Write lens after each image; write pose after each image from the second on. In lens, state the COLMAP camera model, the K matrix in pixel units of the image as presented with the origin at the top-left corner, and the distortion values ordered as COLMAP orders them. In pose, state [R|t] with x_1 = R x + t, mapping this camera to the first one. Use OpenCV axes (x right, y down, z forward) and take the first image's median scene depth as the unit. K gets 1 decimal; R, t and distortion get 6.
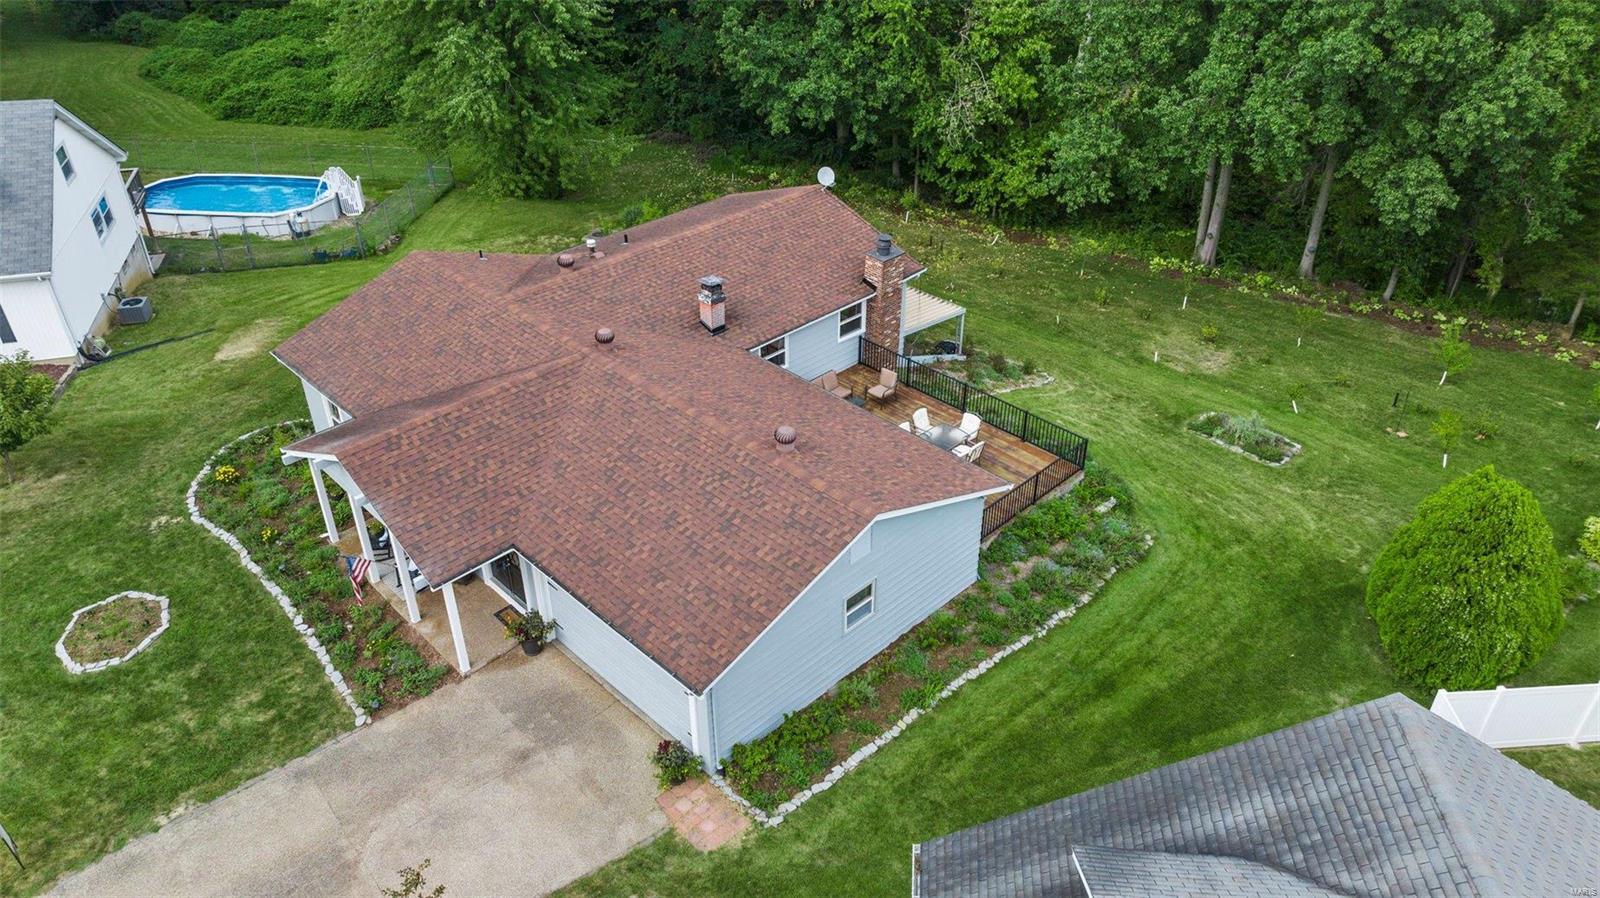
lens RADIAL K [[1122.2, 0, 805.5], [0, 1122.2, 441.1], [0, 0, 1]] dist [-0.027756, 0.008794]
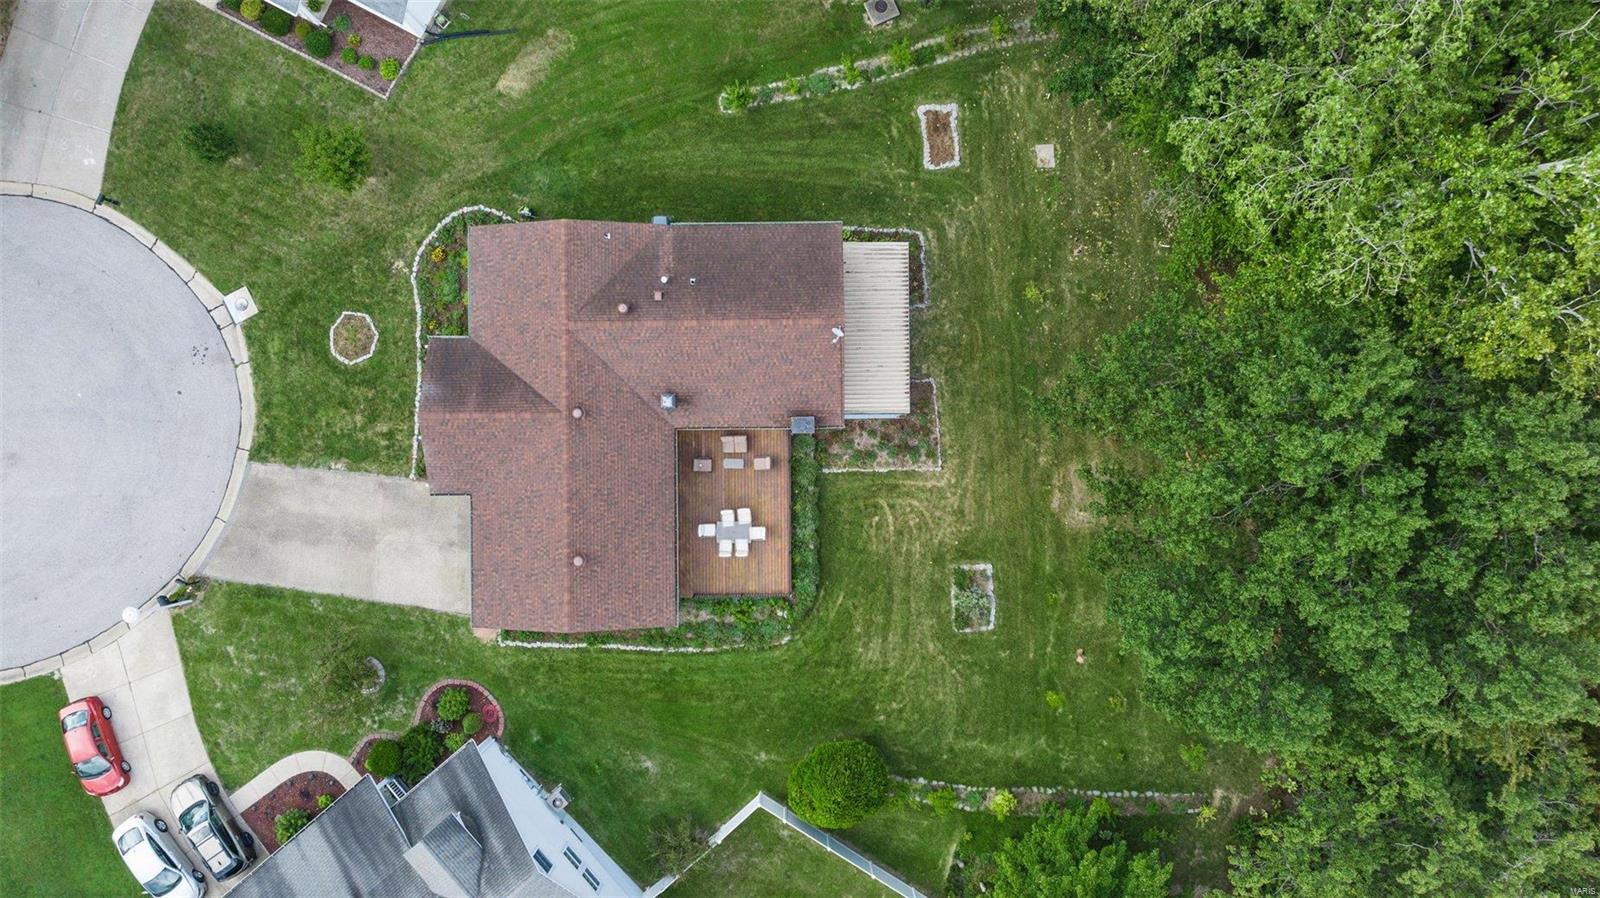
lens RADIAL K [[1122.2, 0, 805.5], [0, 1122.2, 441.1], [0, 0, 1]] dist [-0.027756, 0.008794]
pose [[0.715093, 0.699024, -0.002600, 0.123349], [-0.381976, 0.393866, 0.836040, -1.849076], [0.585437, -0.596853, 0.548662, 0.237735]]
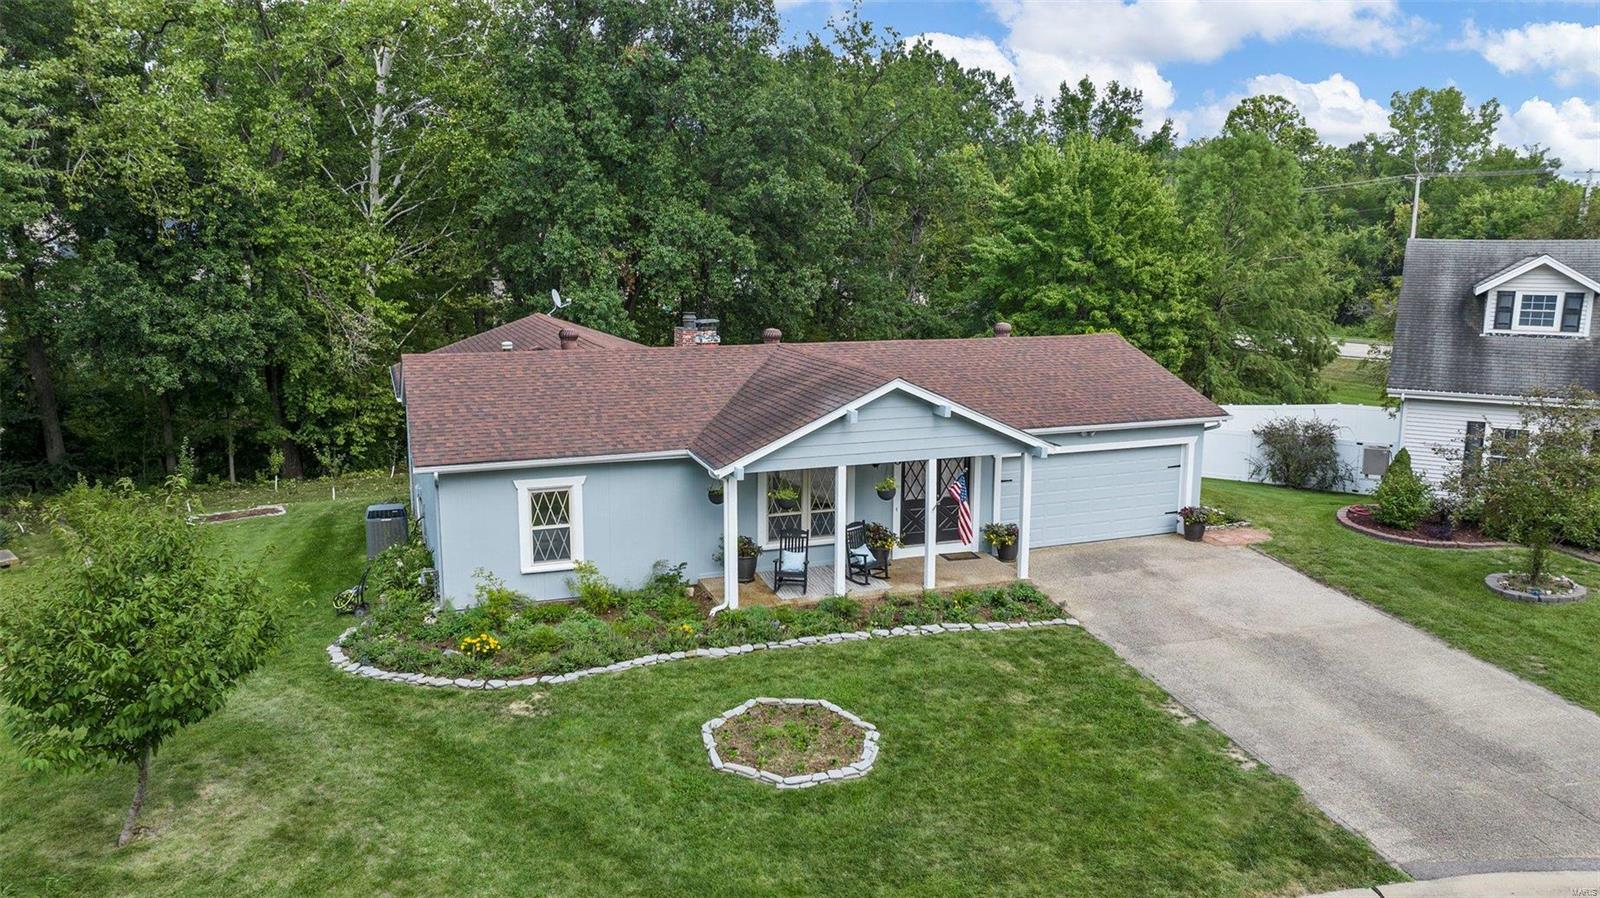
lens RADIAL K [[1122.2, 0, 805.5], [0, 1122.2, 441.1], [0, 0, 1]] dist [-0.027756, 0.008794]
pose [[0.402544, -0.158254, 0.901617, -1.172386], [0.493689, 0.866957, -0.068246, 0.074130], [-0.770863, 0.472590, 0.427116, 0.658968]]
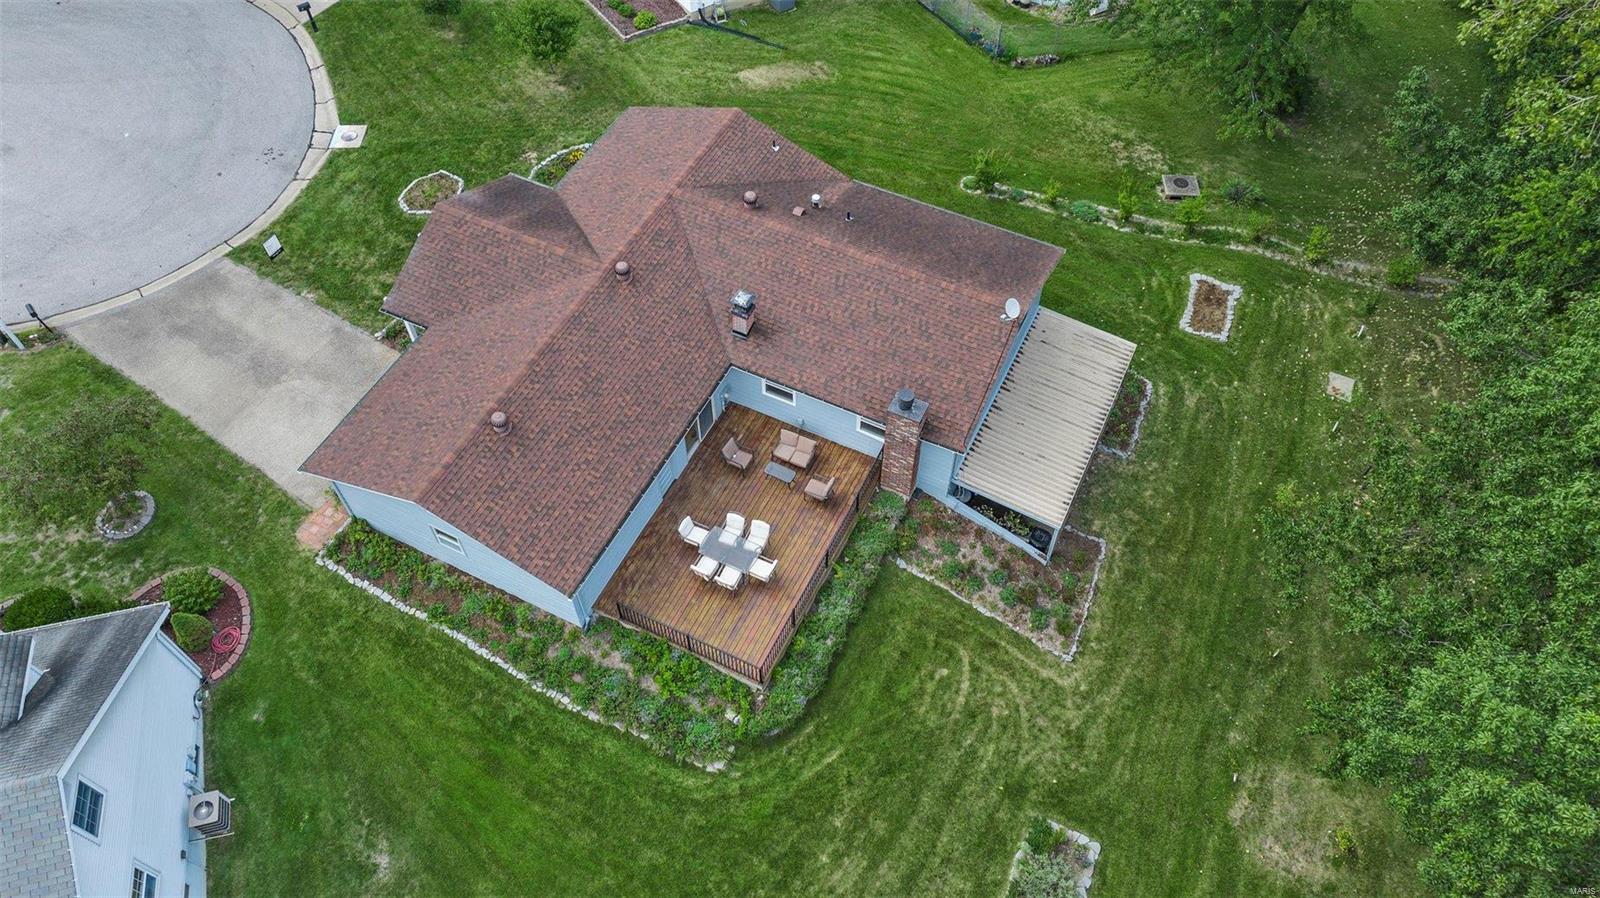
lens RADIAL K [[1122.2, 0, 805.5], [0, 1122.2, 441.1], [0, 0, 1]] dist [-0.027756, 0.008794]
pose [[0.324821, 0.768811, -0.550836, 0.782703], [-0.516431, 0.632104, 0.577706, -0.868484], [0.792333, 0.096818, 0.602358, 0.476963]]
